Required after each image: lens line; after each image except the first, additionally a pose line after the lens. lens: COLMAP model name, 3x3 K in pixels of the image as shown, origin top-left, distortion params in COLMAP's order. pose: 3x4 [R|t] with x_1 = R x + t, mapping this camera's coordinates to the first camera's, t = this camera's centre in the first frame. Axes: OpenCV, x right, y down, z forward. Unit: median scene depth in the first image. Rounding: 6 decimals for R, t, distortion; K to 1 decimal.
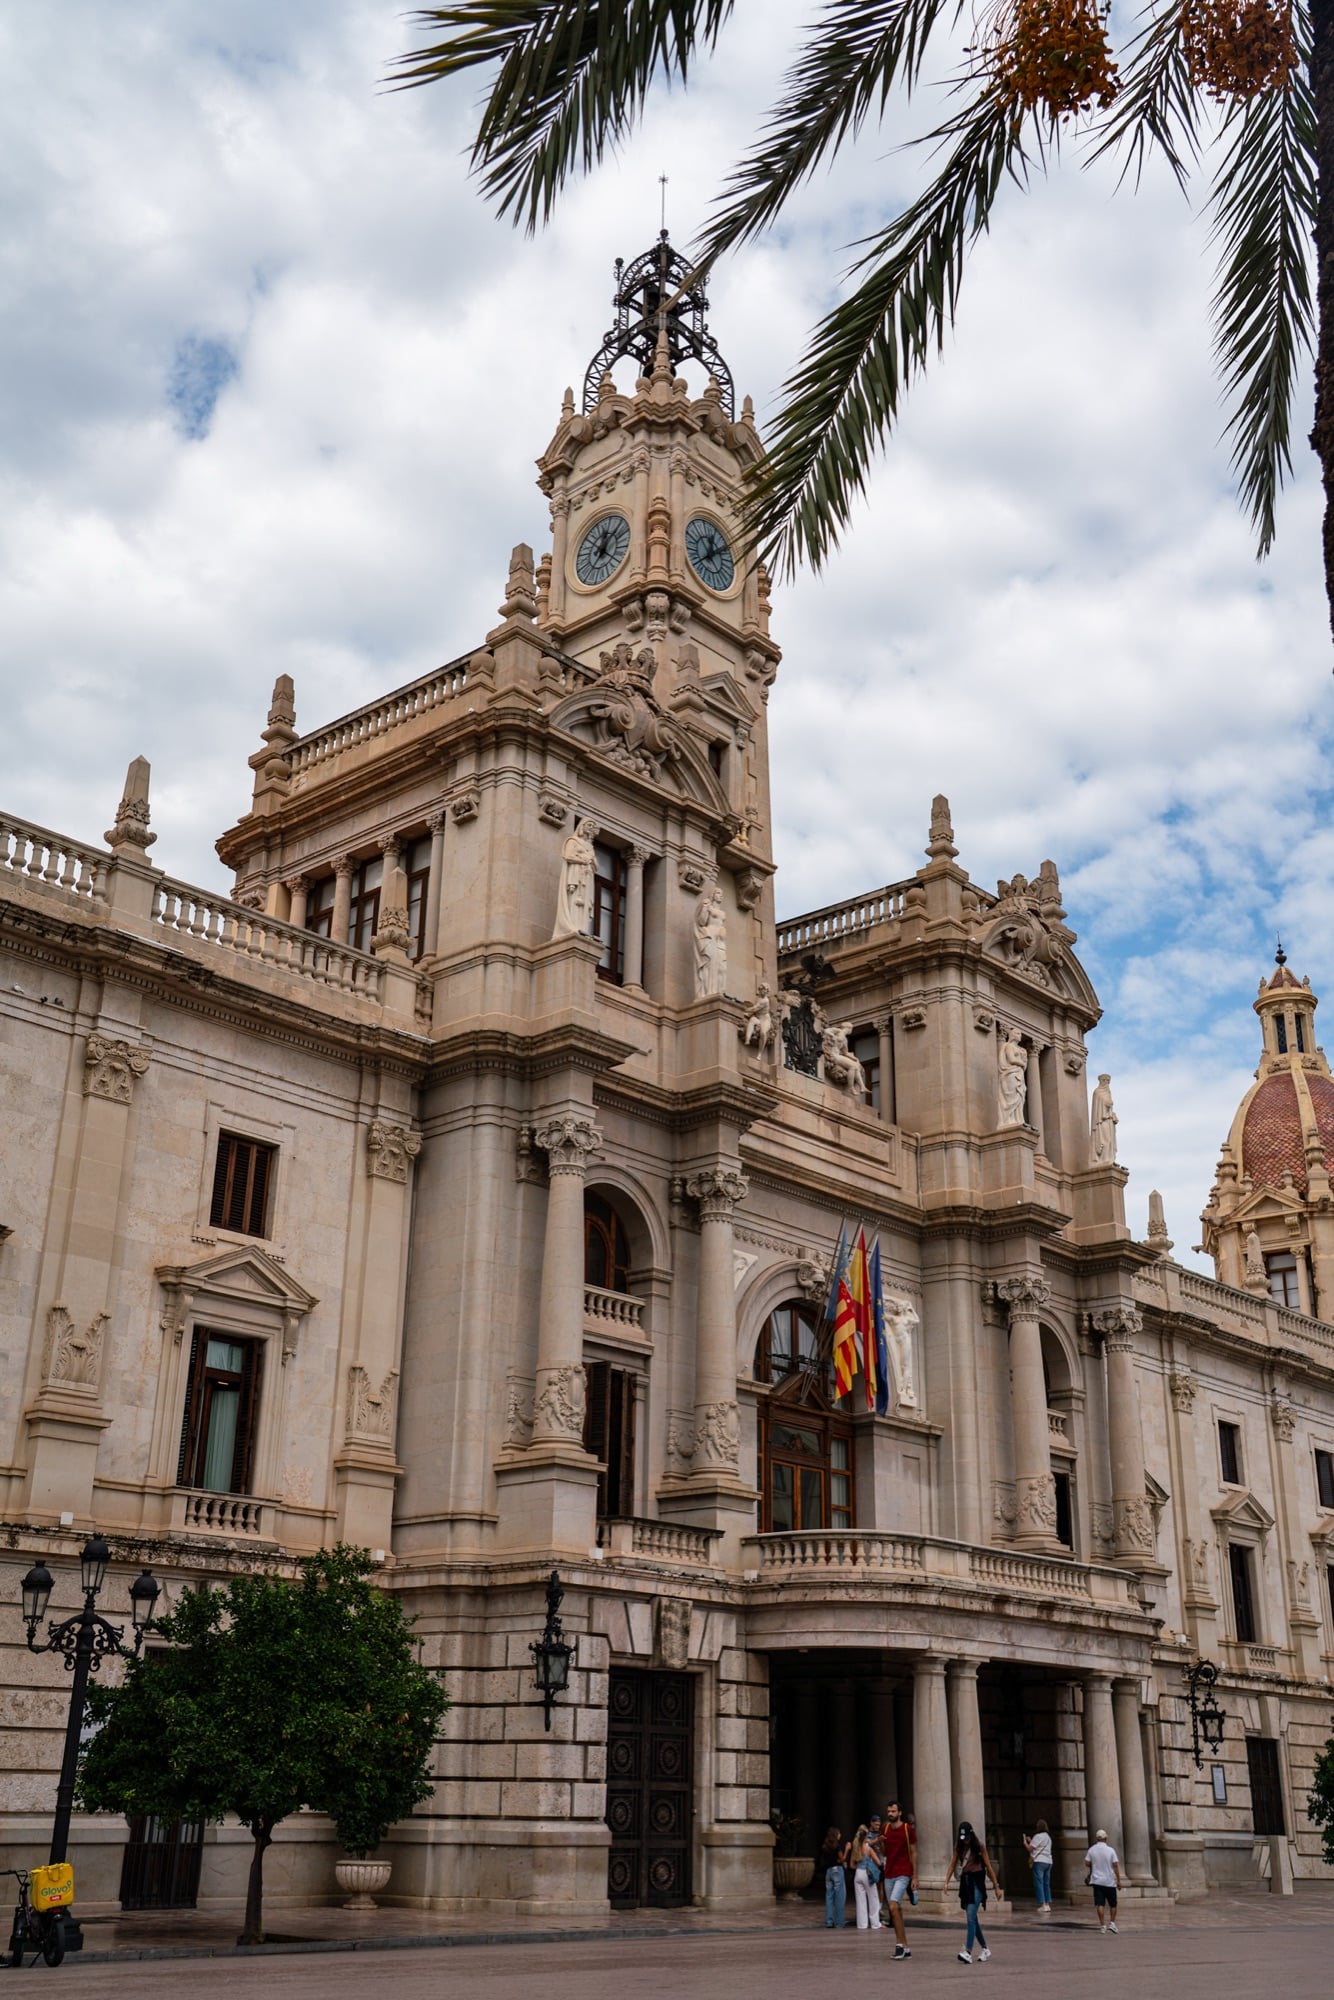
lens RADIAL K [[2022.6, 0, 667.0], [0, 2022.6, 1000.0], [0, 0, 1]] dist [-0.017678, -0.019540]
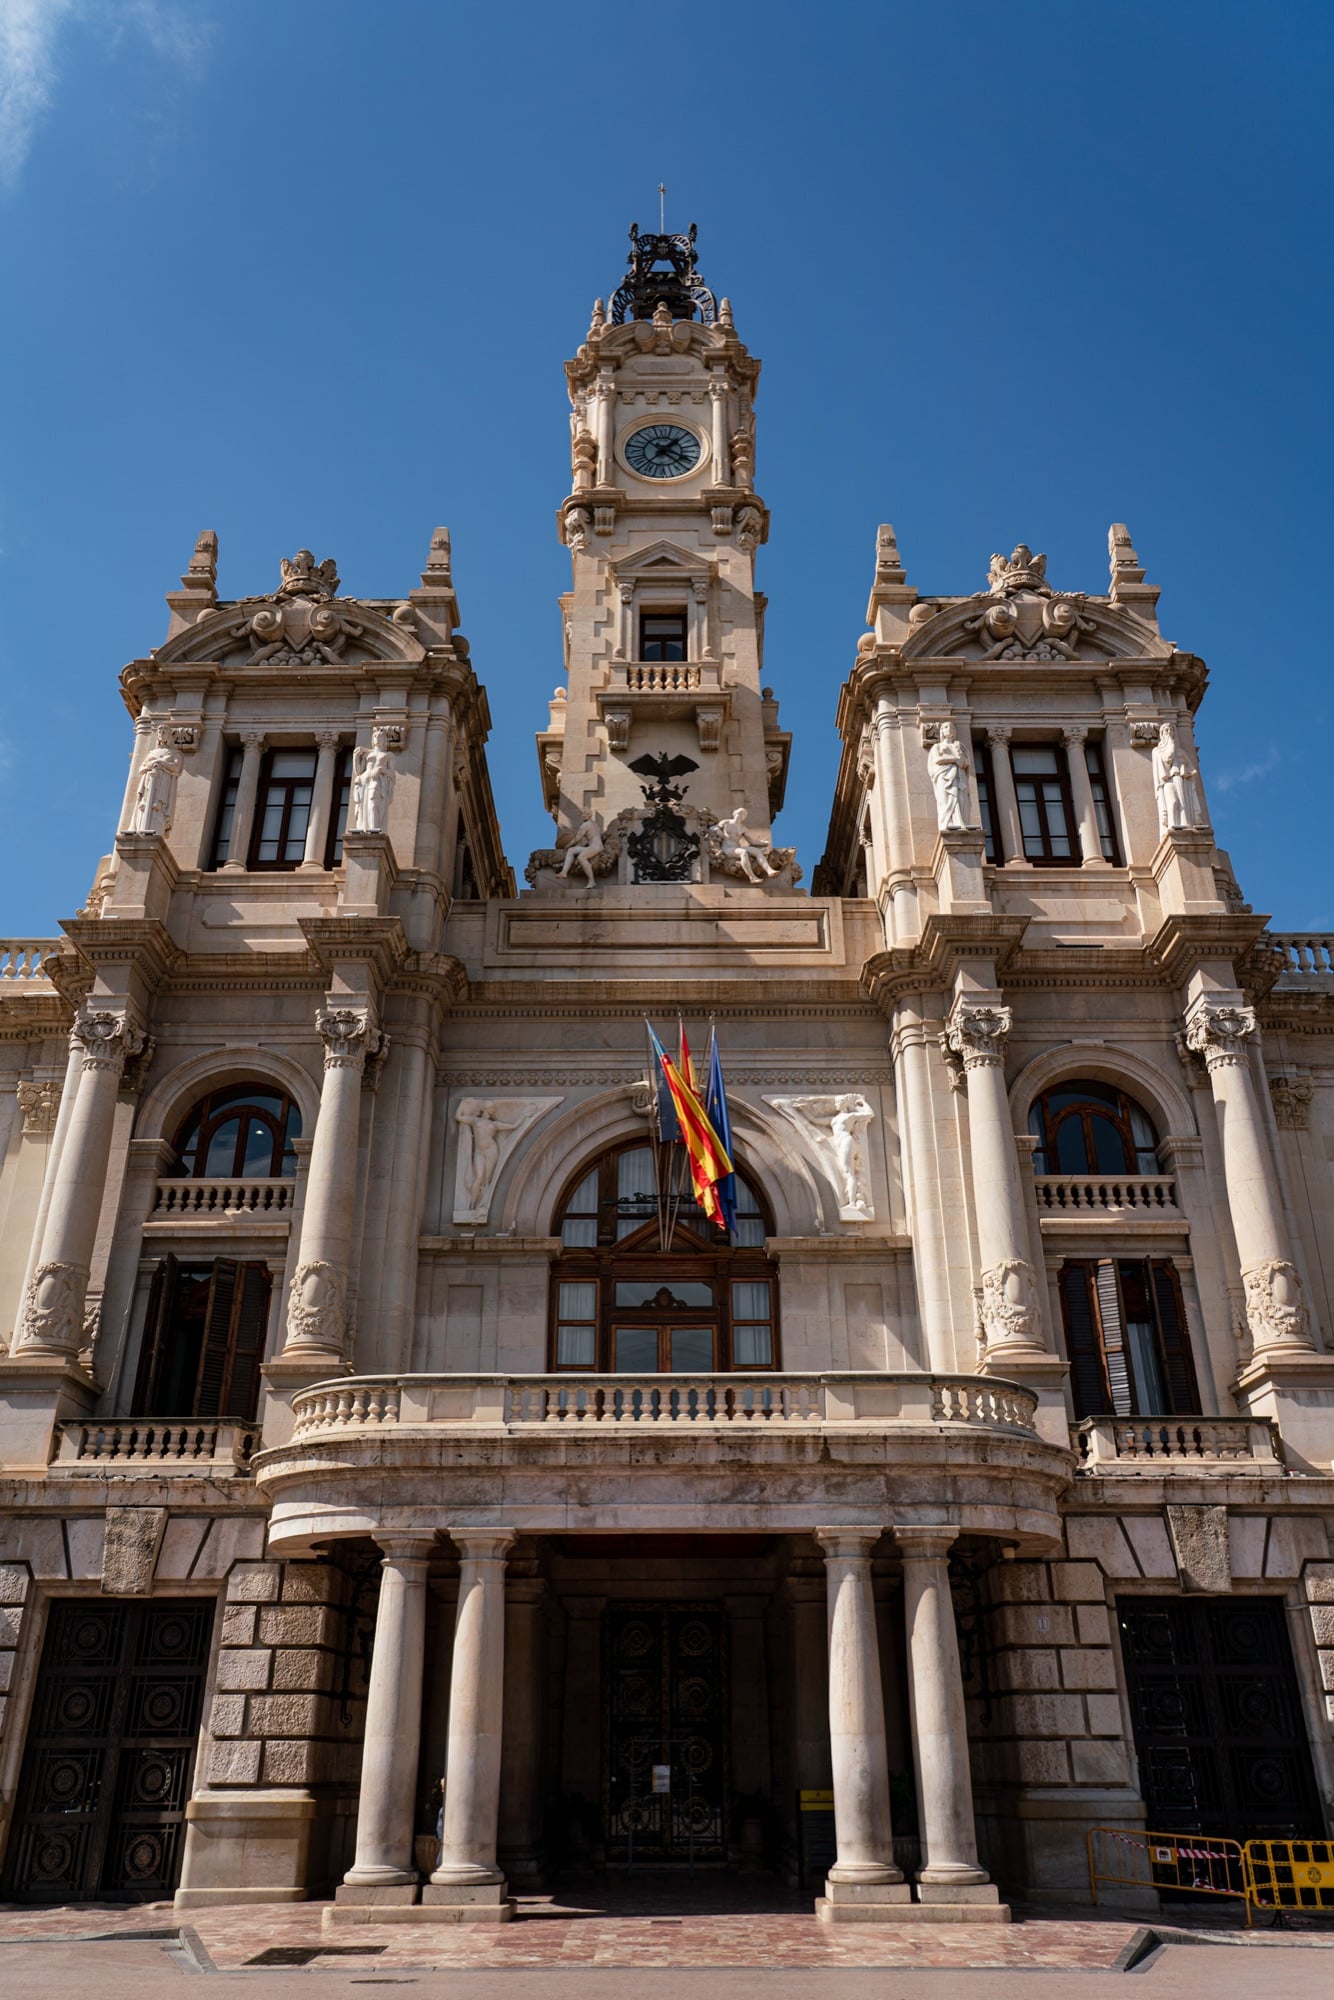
lens RADIAL K [[1579.9, 0, 667.3], [0, 1579.9, 957.8], [0, 0, 1]] dist [0.034852, 0.003567]
pose [[0.676162, -0.356638, -0.644682, 0.499808], [0.291175, 0.933150, -0.210826, 0.212109], [0.676774, -0.045163, 0.734804, 0.495107]]
